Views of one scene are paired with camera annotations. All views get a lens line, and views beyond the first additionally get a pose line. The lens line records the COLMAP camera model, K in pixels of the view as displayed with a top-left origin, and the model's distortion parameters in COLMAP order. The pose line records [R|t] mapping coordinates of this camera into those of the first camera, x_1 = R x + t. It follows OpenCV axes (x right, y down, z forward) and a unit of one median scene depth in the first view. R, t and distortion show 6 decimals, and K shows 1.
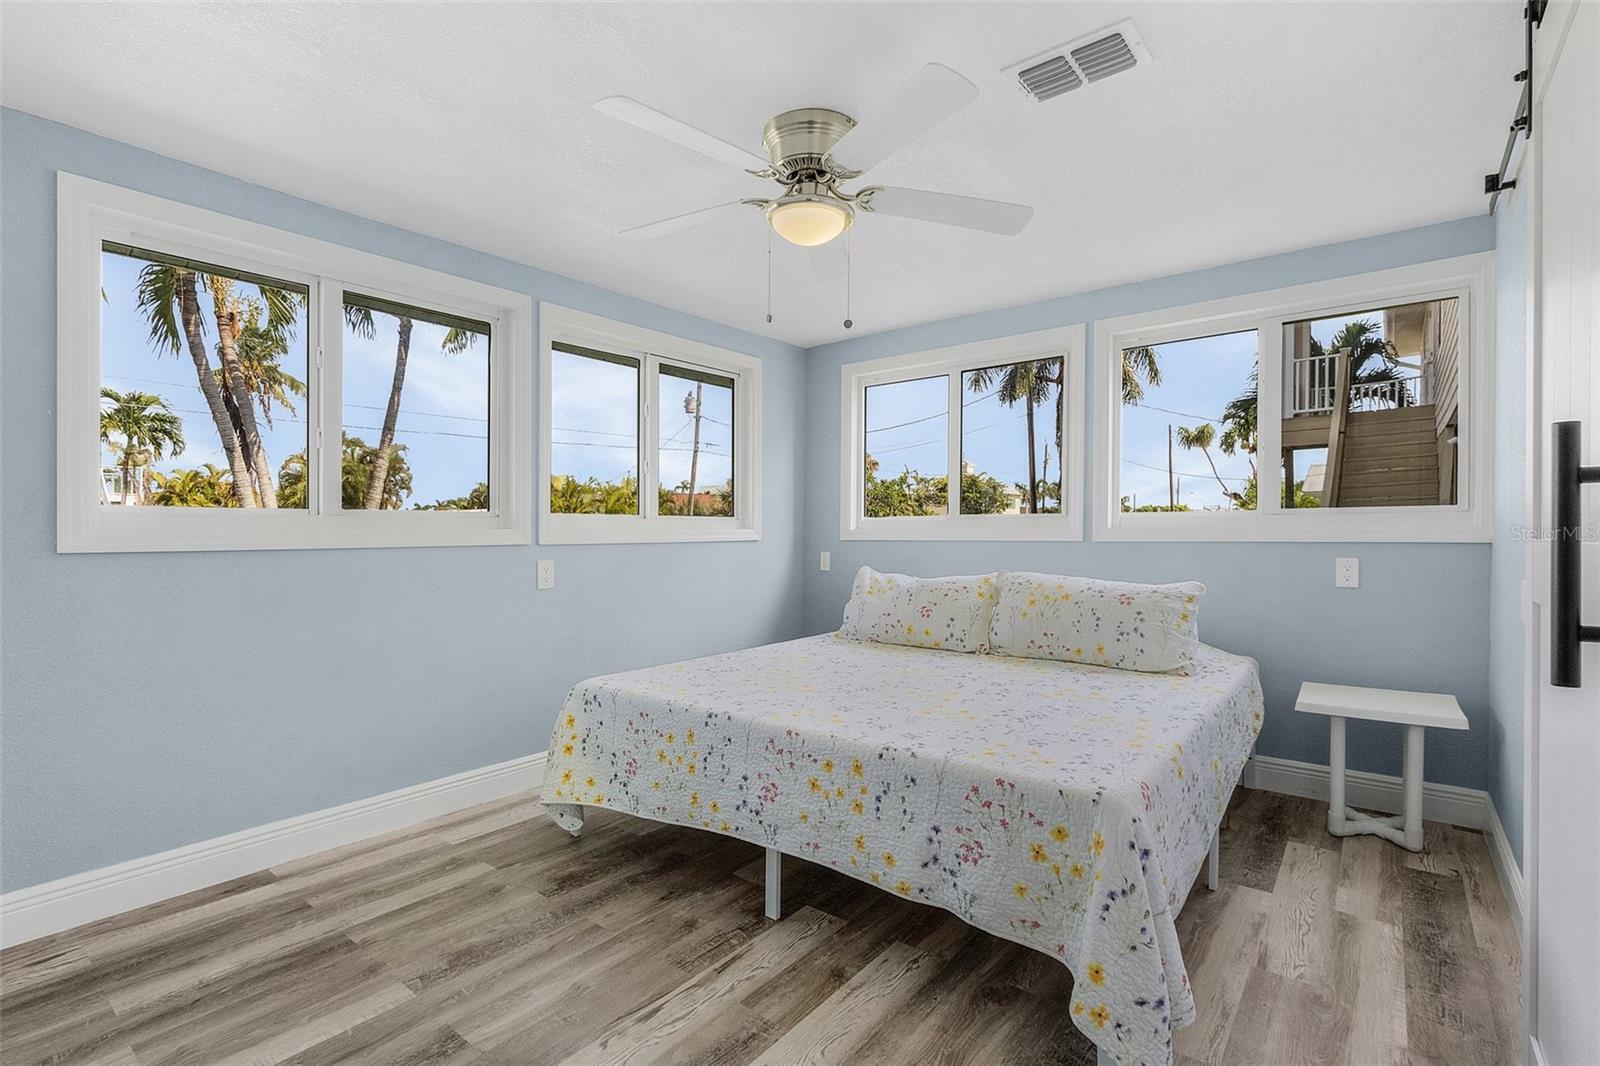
lens RADIAL K [[739.1, 0, 794.5], [0, 739.1, 525.2], [0, 0, 1]] dist [0.002825, -0.000561]
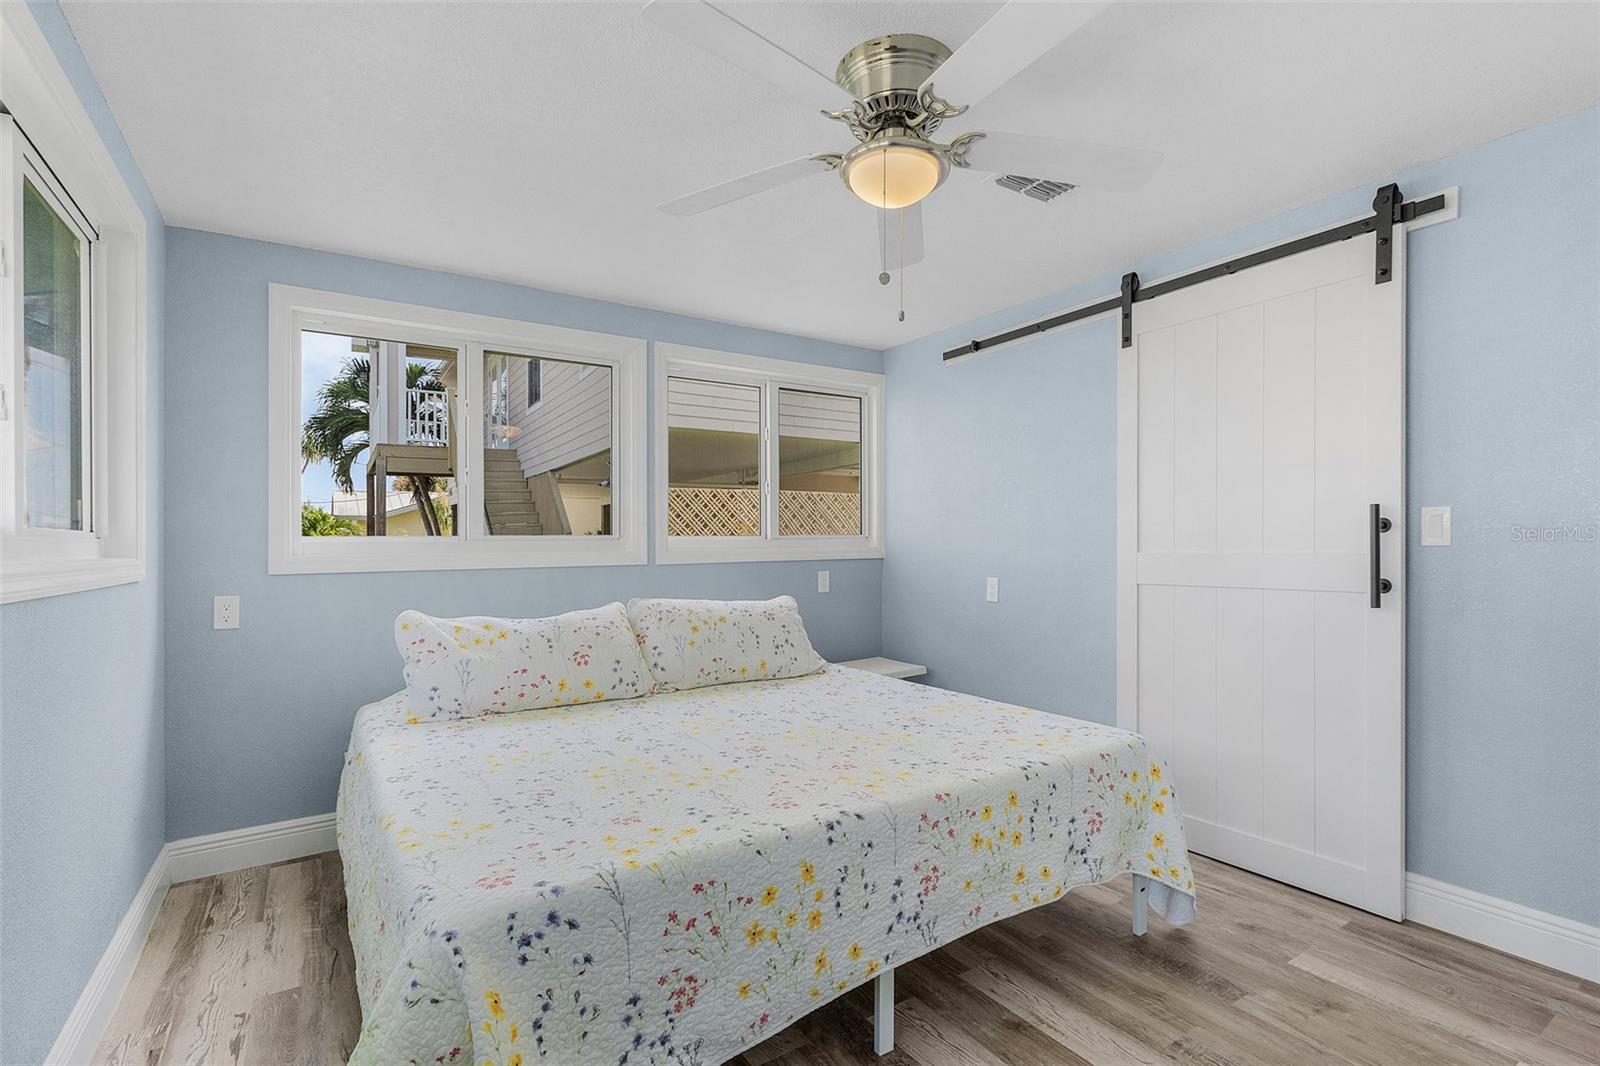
lens RADIAL K [[748.2, 0, 805.3], [0, 748.2, 556.4], [0, 0, 1]] dist [0.003404, 0.000094]
pose [[0.294249, -0.010660, 0.955669, -0.807210], [0.003548, 0.999943, 0.010062, 0.003562], [-0.955722, 0.000430, 0.294270, 0.857842]]
